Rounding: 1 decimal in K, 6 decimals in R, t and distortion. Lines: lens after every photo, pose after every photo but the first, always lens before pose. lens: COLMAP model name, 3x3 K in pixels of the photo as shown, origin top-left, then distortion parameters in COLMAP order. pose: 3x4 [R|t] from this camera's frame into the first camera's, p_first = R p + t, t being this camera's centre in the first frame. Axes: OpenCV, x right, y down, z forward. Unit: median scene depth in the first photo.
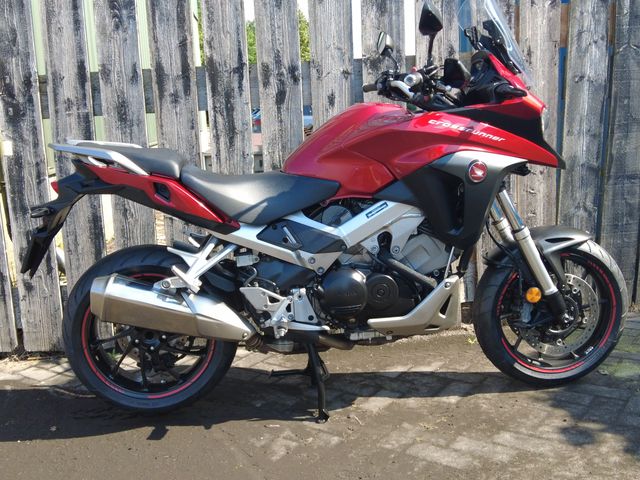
lens RADIAL K [[721.1, 0, 320.0], [0, 721.1, 240.0], [0, 0, 1]] dist [0.051021, -0.027514]
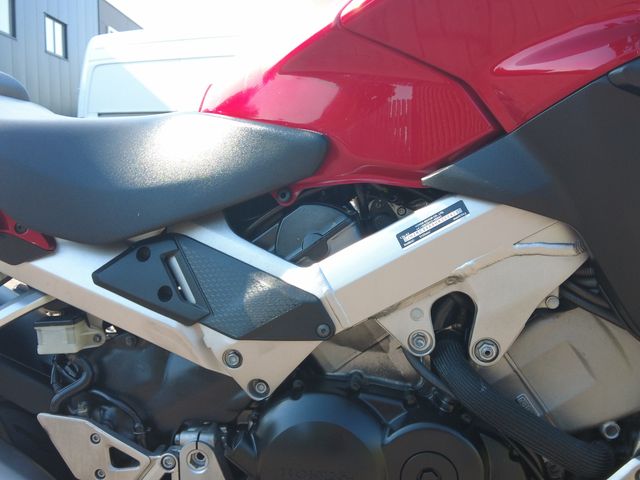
lens RADIAL K [[721.1, 0, 320.0], [0, 721.1, 240.0], [0, 0, 1]] dist [0.051021, -0.027514]
pose [[0.973762, 0.066231, -0.217720, 0.100273], [-0.075817, 0.996473, -0.035969, -0.018562], [0.214570, 0.051532, 0.975348, 0.666366]]
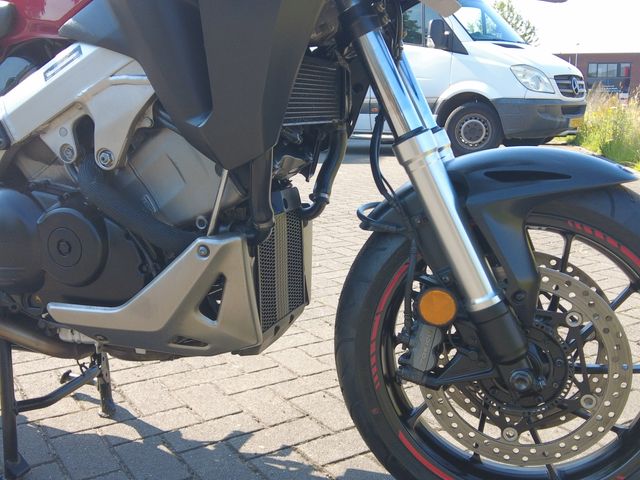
lens RADIAL K [[721.1, 0, 320.0], [0, 721.1, 240.0], [0, 0, 1]] dist [0.051021, -0.027514]
pose [[0.892958, 0.112472, -0.435863, 0.432112], [-0.111130, 0.993392, 0.028665, 0.037478], [0.436207, 0.022841, 0.899557, 0.656396]]
